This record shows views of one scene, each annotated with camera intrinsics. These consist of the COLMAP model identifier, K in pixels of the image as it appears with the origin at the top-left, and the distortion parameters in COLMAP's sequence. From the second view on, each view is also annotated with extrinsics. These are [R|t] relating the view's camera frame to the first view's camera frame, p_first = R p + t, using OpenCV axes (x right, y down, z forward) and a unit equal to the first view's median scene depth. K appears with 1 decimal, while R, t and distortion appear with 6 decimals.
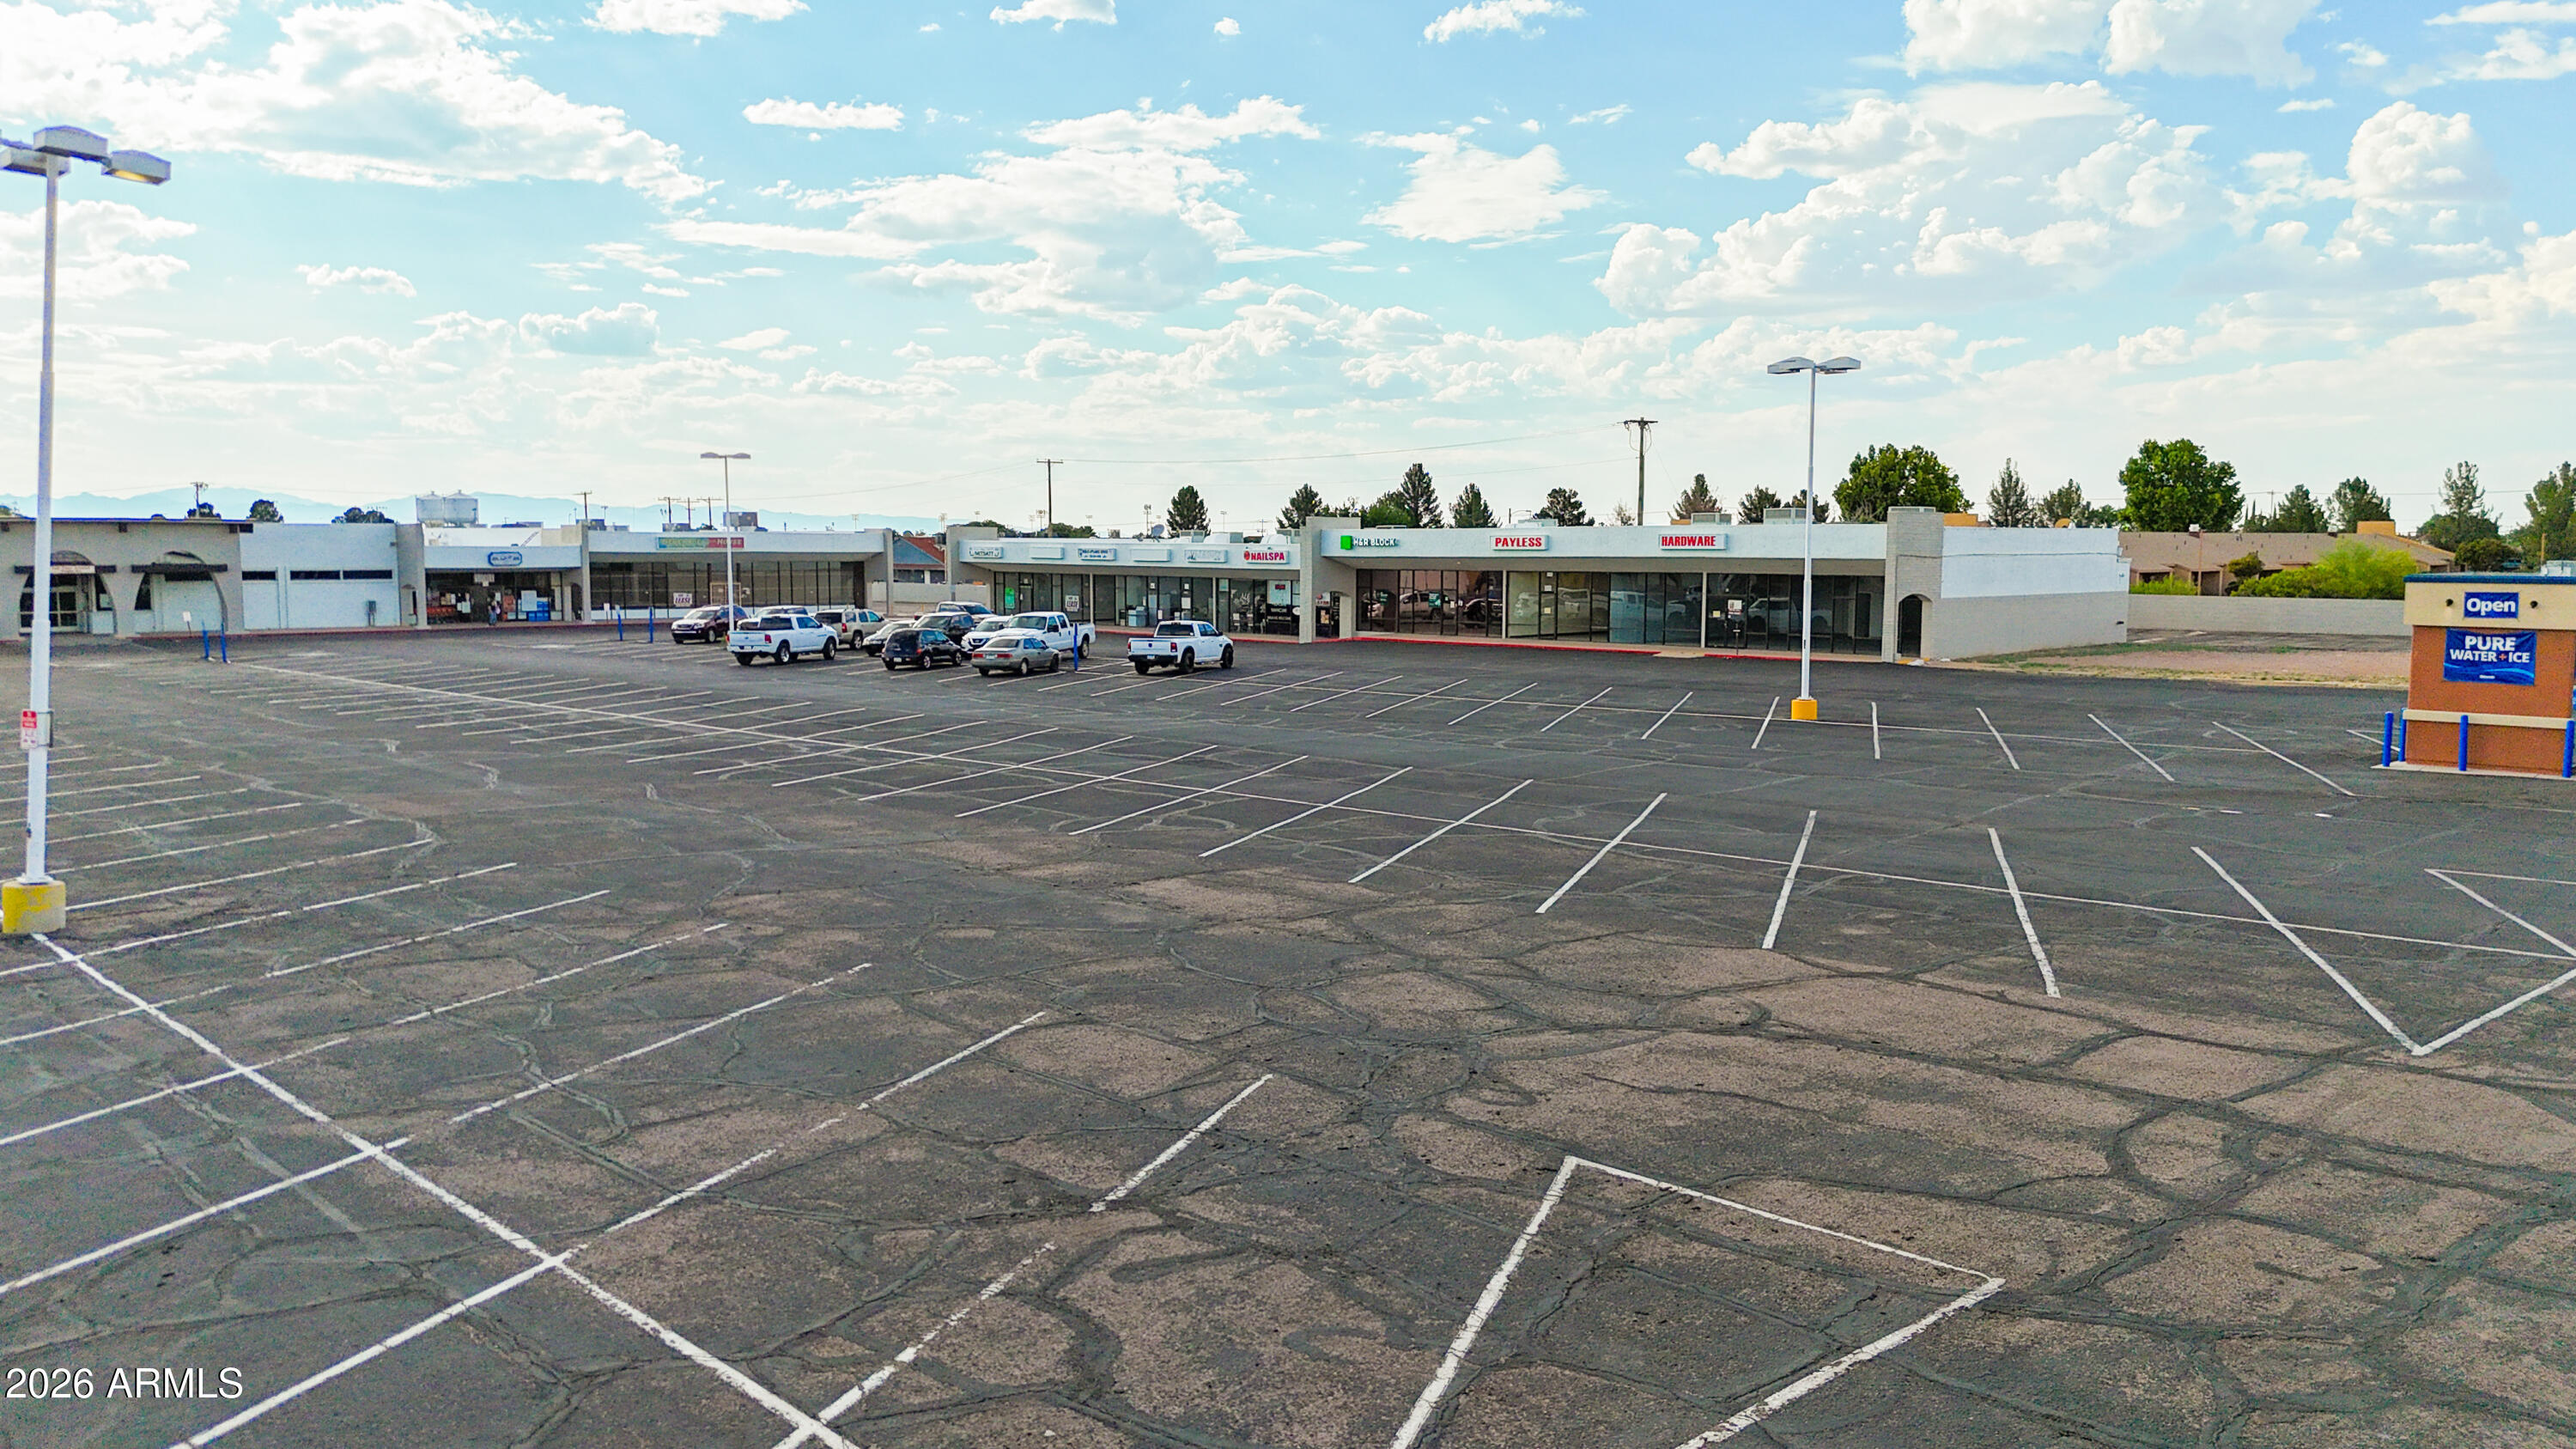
lens RADIAL K [[1897.6, 0, 1293.5], [0, 1897.6, 708.5], [0, 0, 1]] dist [0.066498, -0.058143]
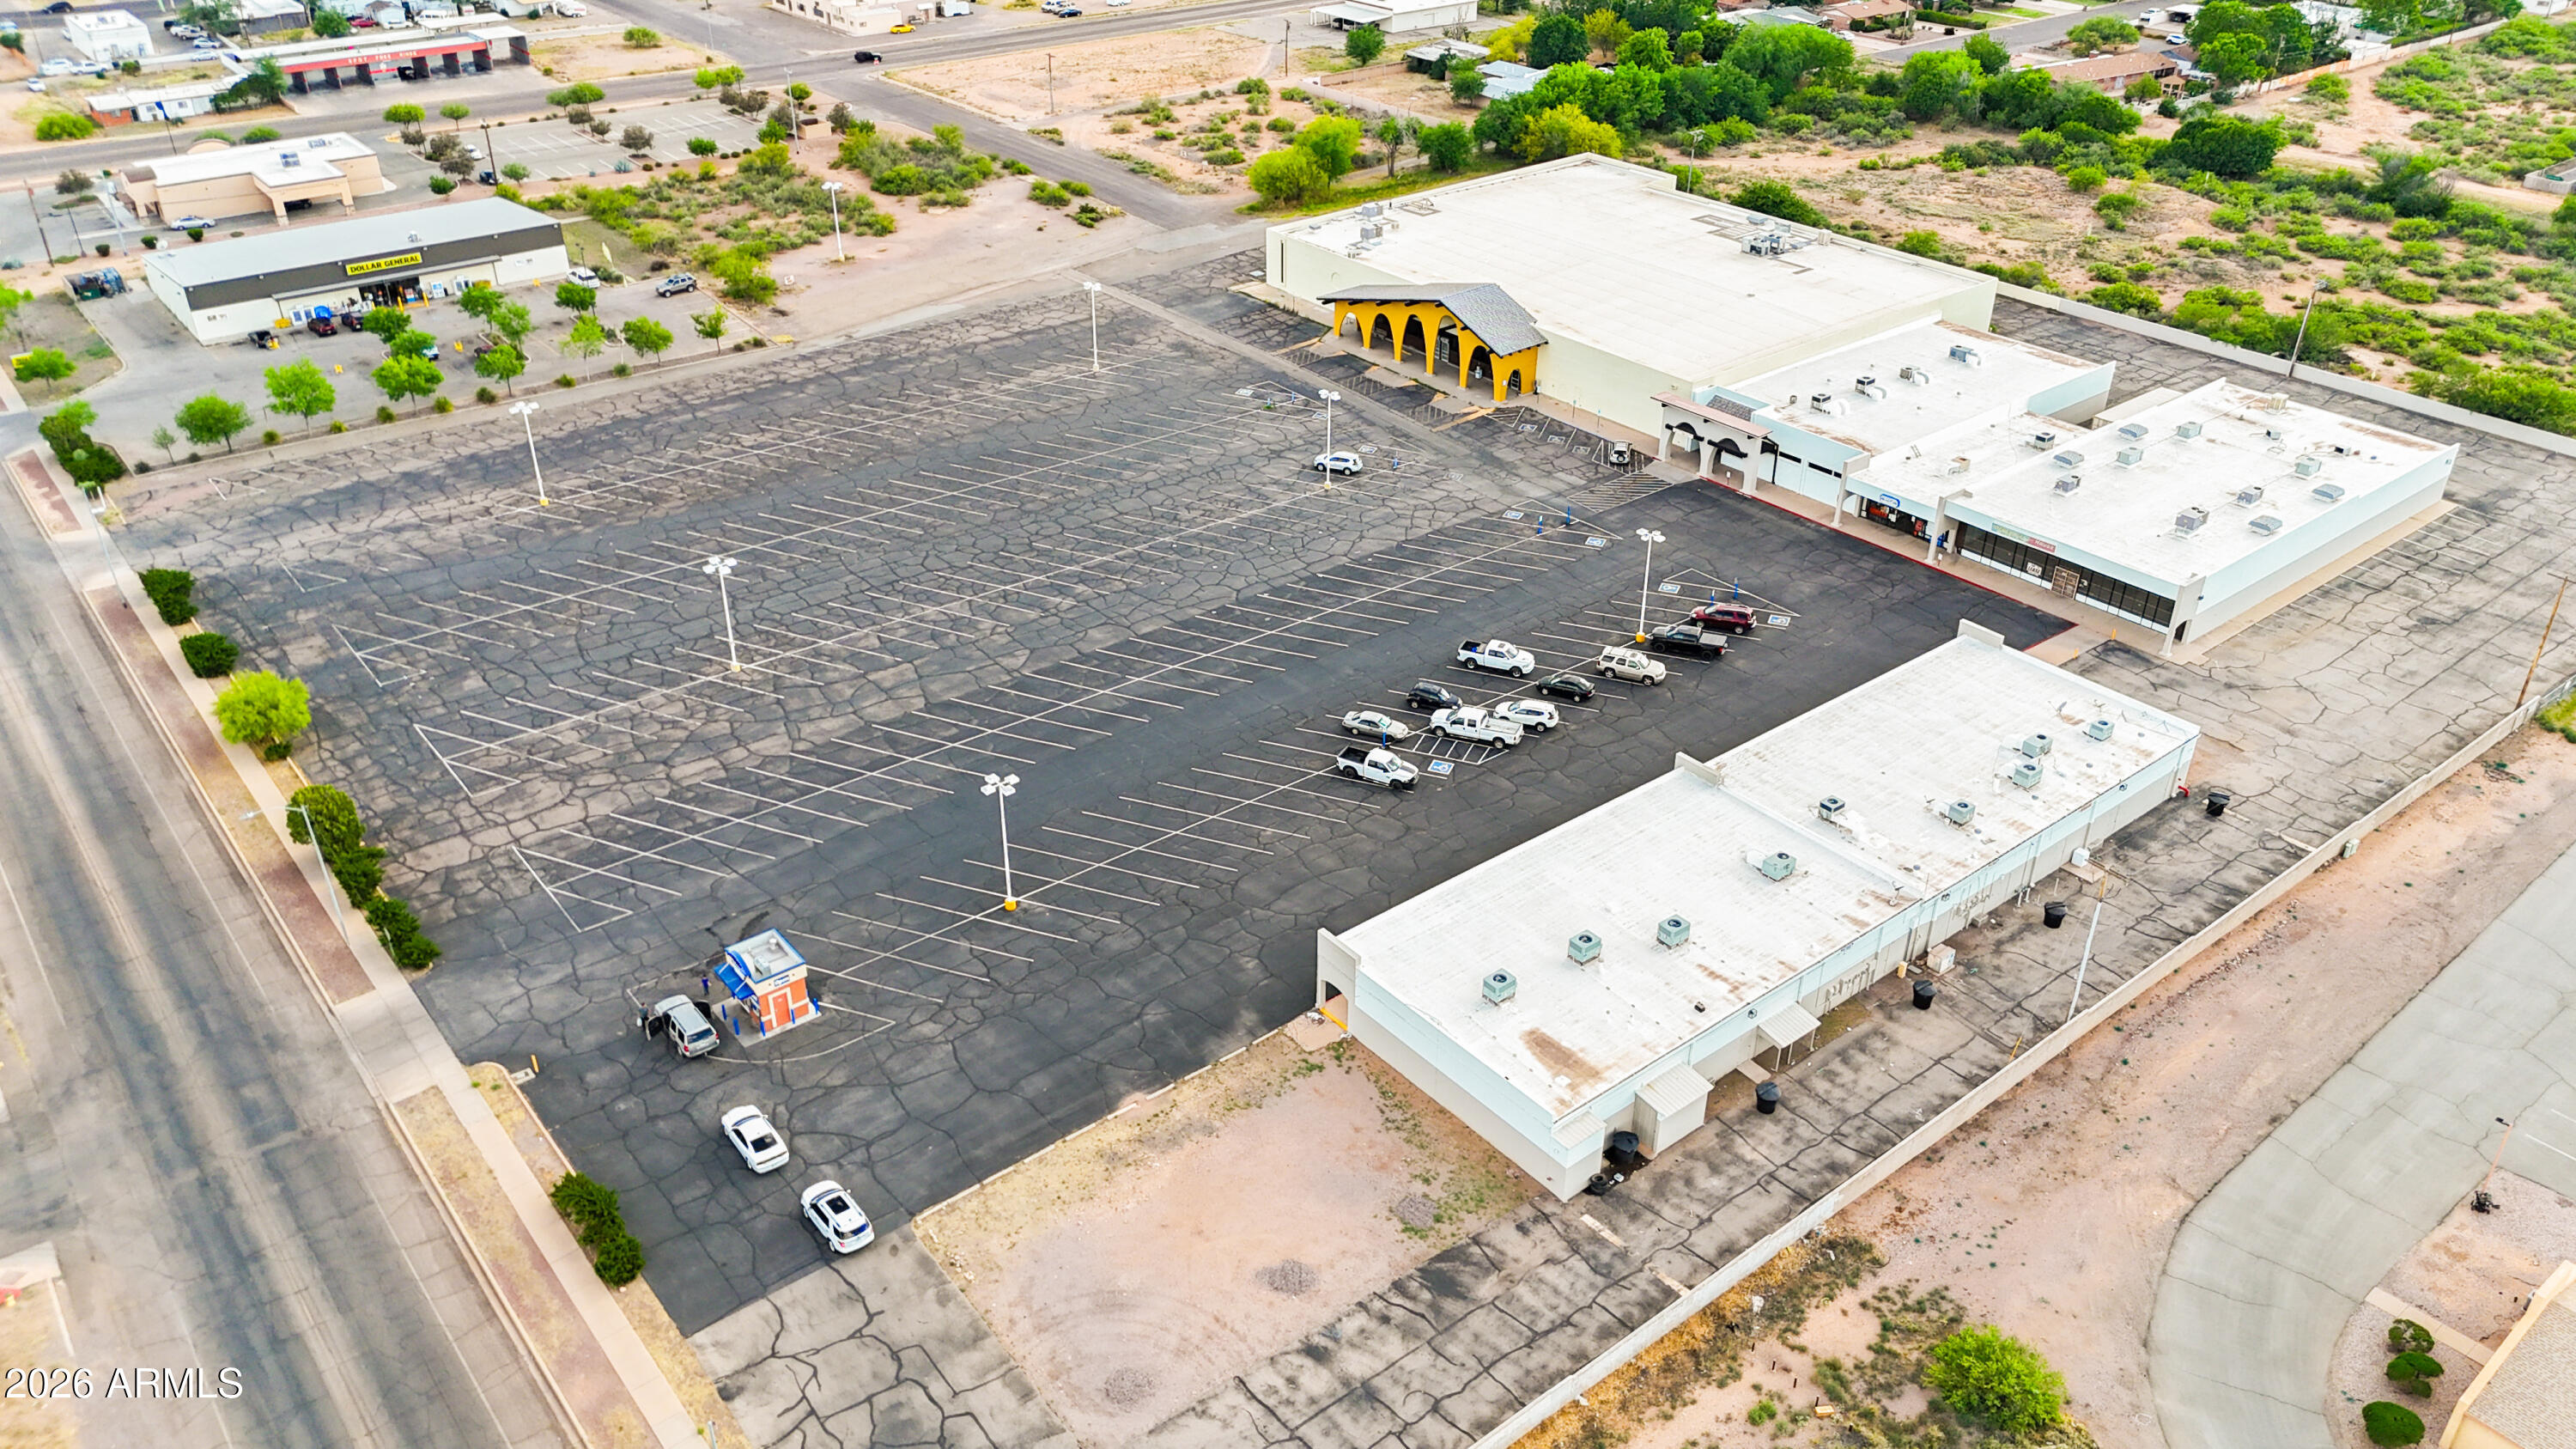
lens RADIAL K [[1897.6, 0, 1279.9], [0, 1897.6, 719.4], [0, 0, 1]] dist [0.066498, -0.058143]
pose [[-0.087126, 0.502741, -0.860035, 0.929755], [-0.086504, 0.856239, 0.509285, -0.616679], [0.992434, 0.118769, -0.031111, 0.592476]]
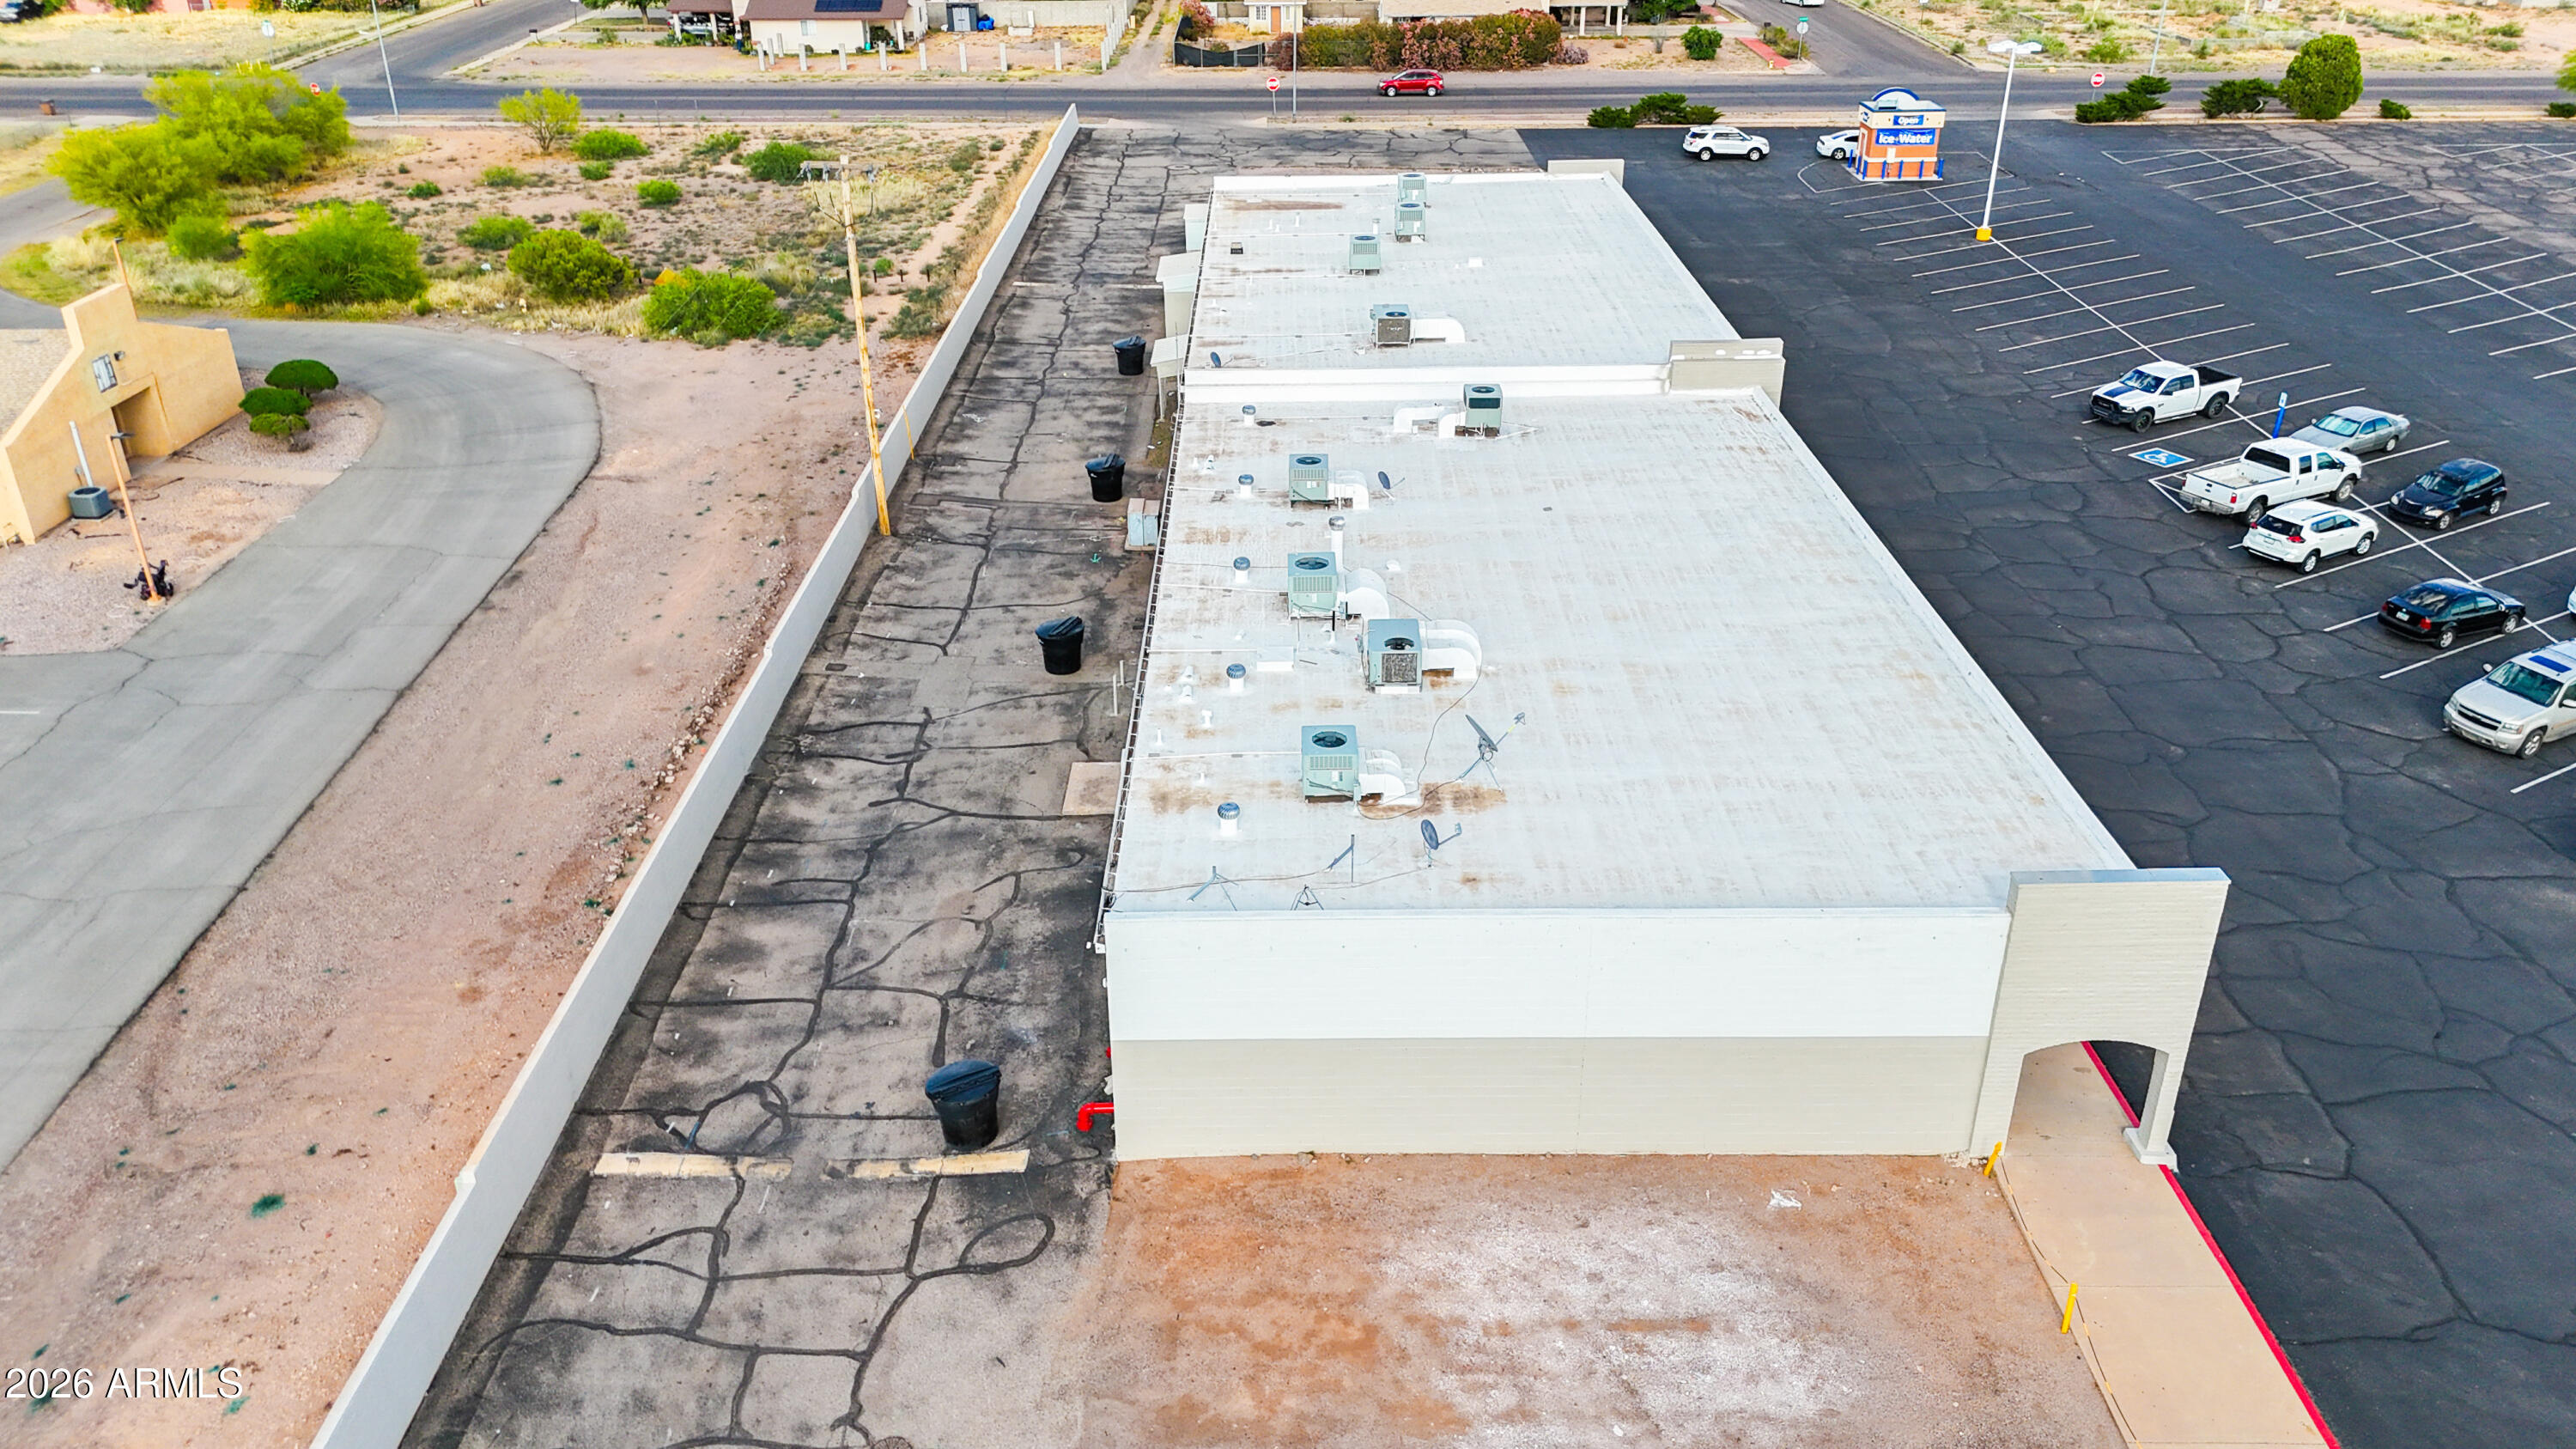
lens RADIAL K [[1897.6, 0, 1298.1], [0, 1897.6, 722.2], [0, 0, 1]] dist [0.066498, -0.058143]
pose [[-0.729932, -0.307899, 0.610243, -0.242739], [0.059015, 0.861073, 0.505046, -0.253757], [-0.680967, 0.404662, -0.610354, 1.220716]]
